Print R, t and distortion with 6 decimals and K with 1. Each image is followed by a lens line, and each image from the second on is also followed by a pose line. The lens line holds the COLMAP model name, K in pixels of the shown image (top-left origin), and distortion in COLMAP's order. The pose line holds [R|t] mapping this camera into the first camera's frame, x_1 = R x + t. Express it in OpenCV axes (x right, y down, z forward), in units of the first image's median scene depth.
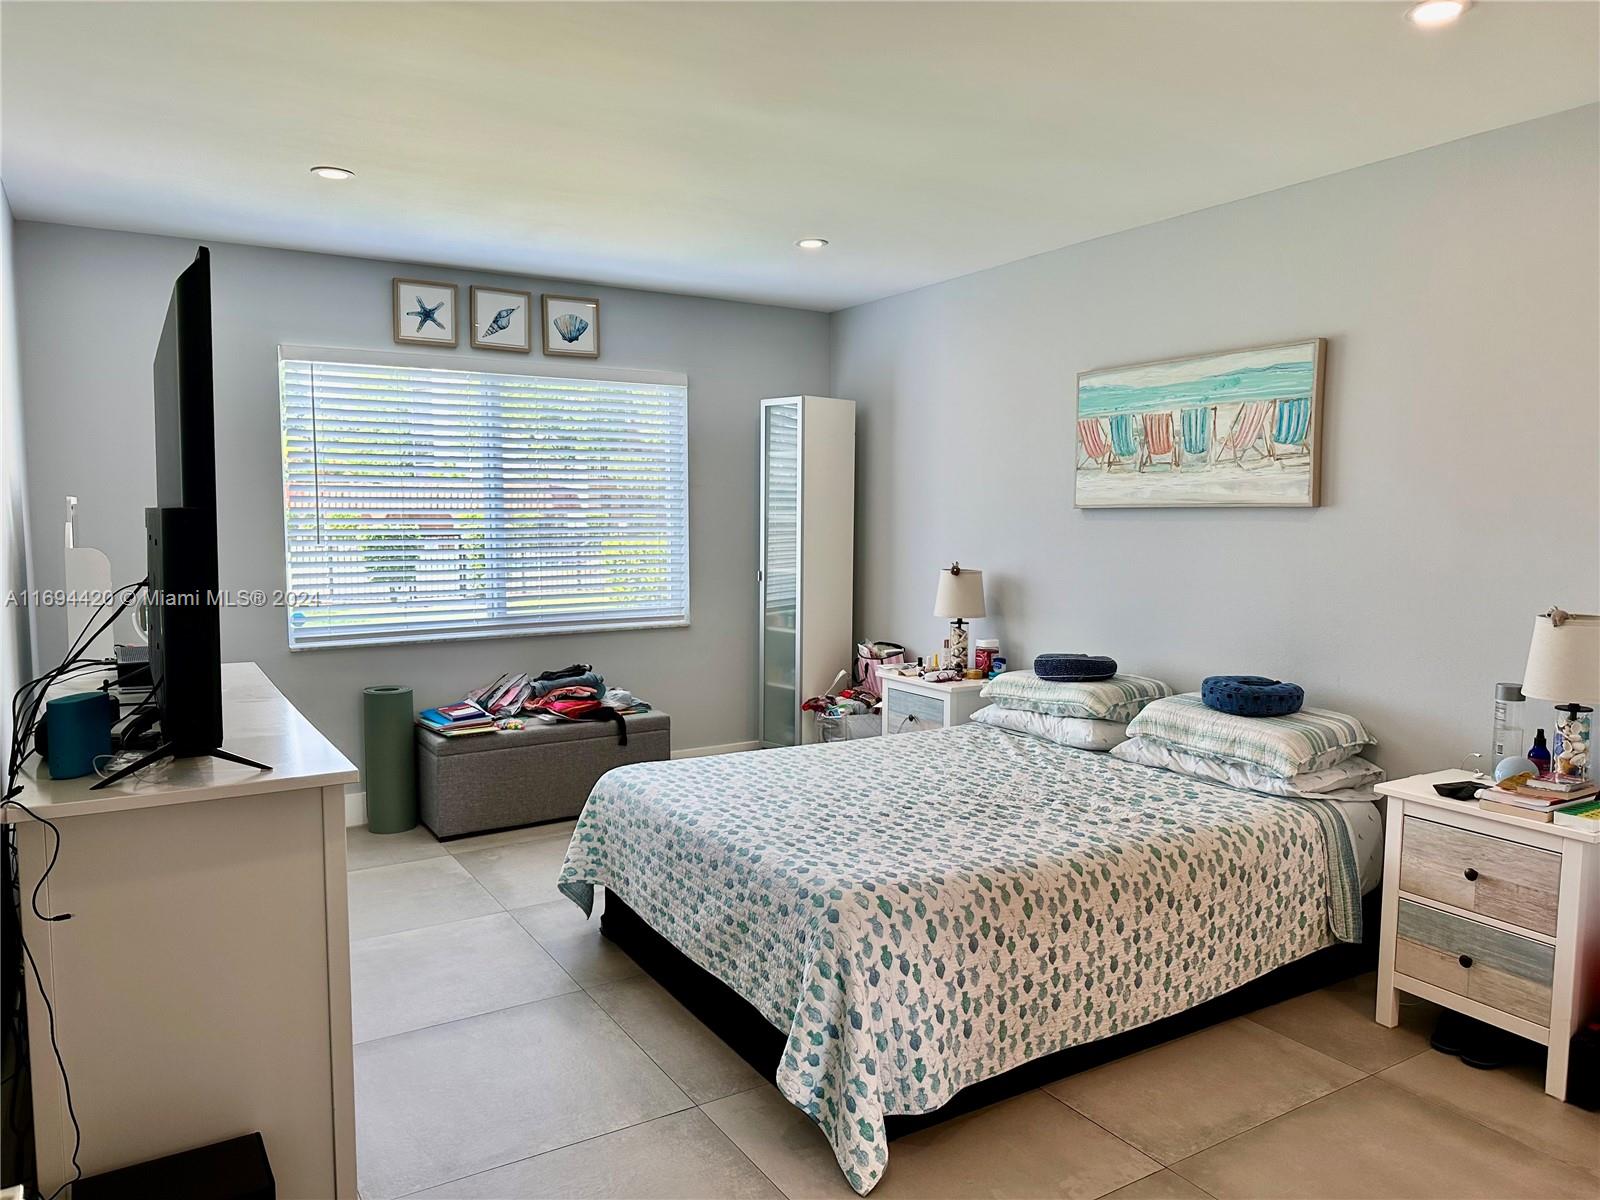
lens RADIAL K [[1109.8, 0, 797.3], [0, 1109.8, 603.4], [0, 0, 1]] dist [0.046765, -0.018829]
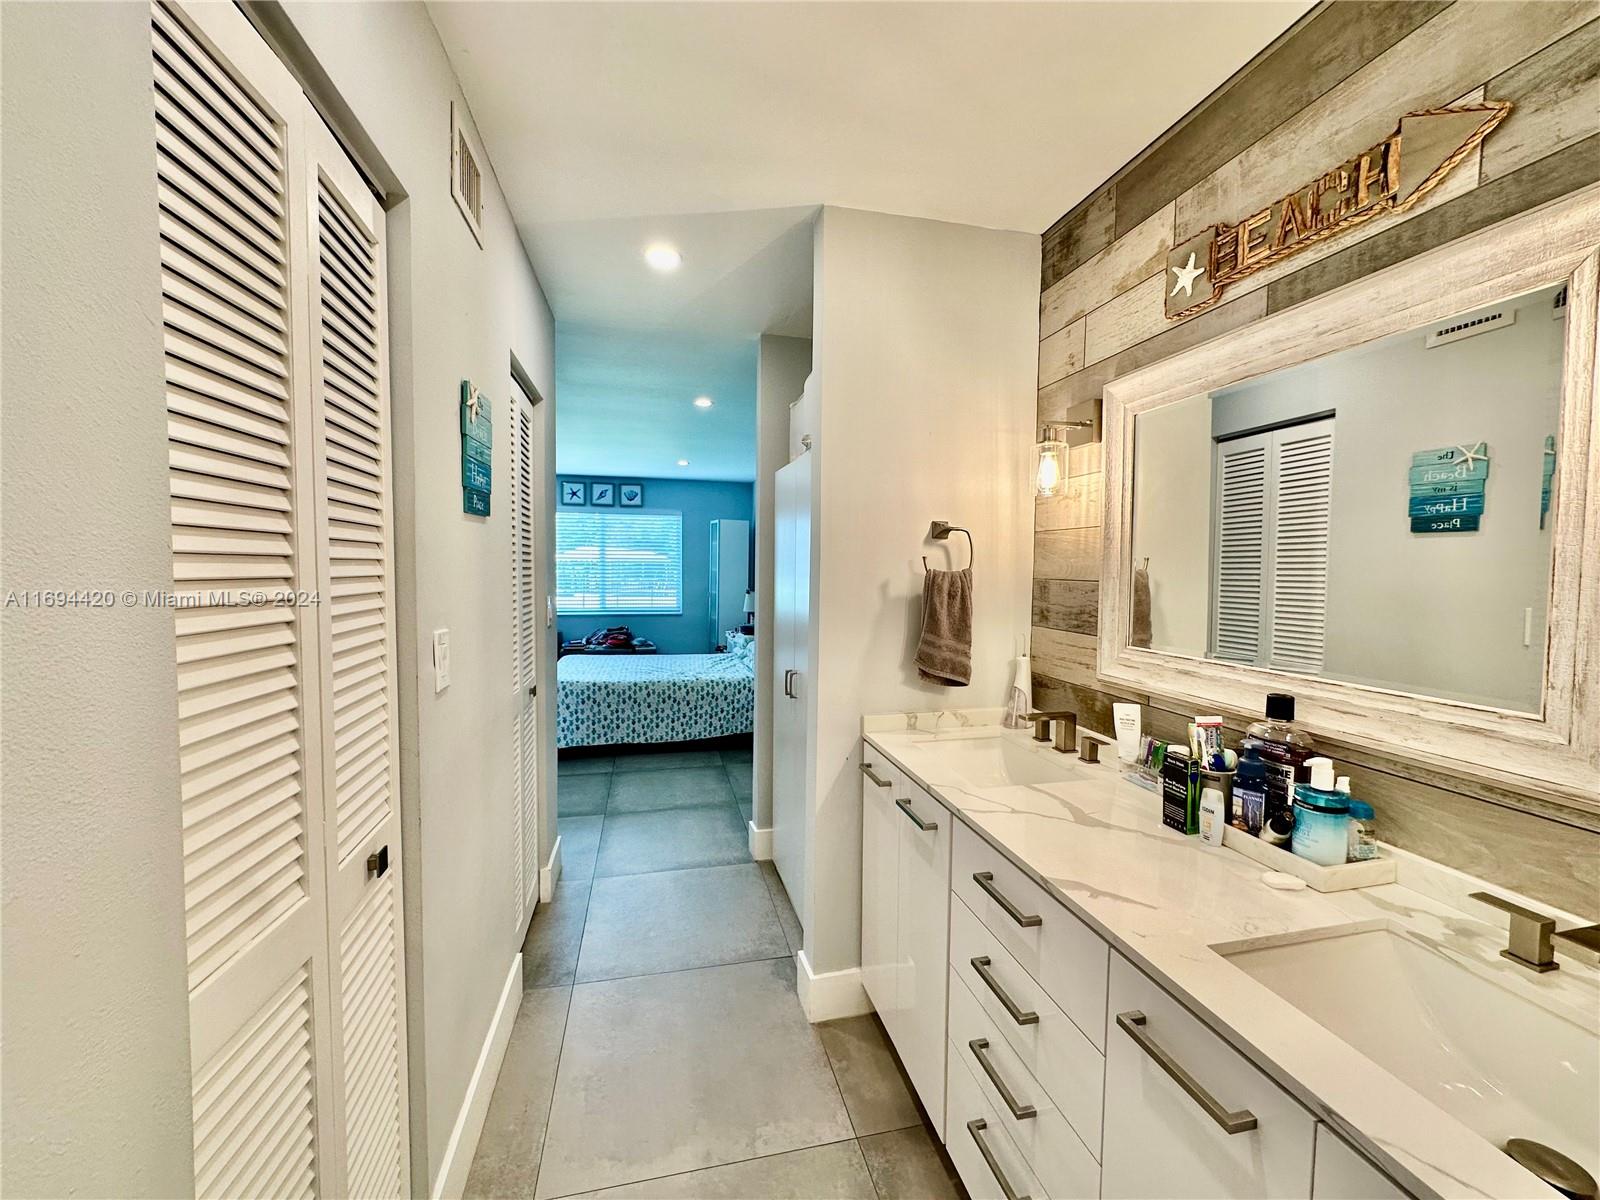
lens RADIAL K [[637.0, 0, 789.1], [0, 637.0, 597.6], [0, 0, 1]] dist [-0.005270, 0.001966]
pose [[0.943671, 0.018880, -0.330346, 0.667252], [-0.033202, 0.998735, -0.037765, 0.032166], [0.329215, 0.046606, 0.943104, -0.262655]]
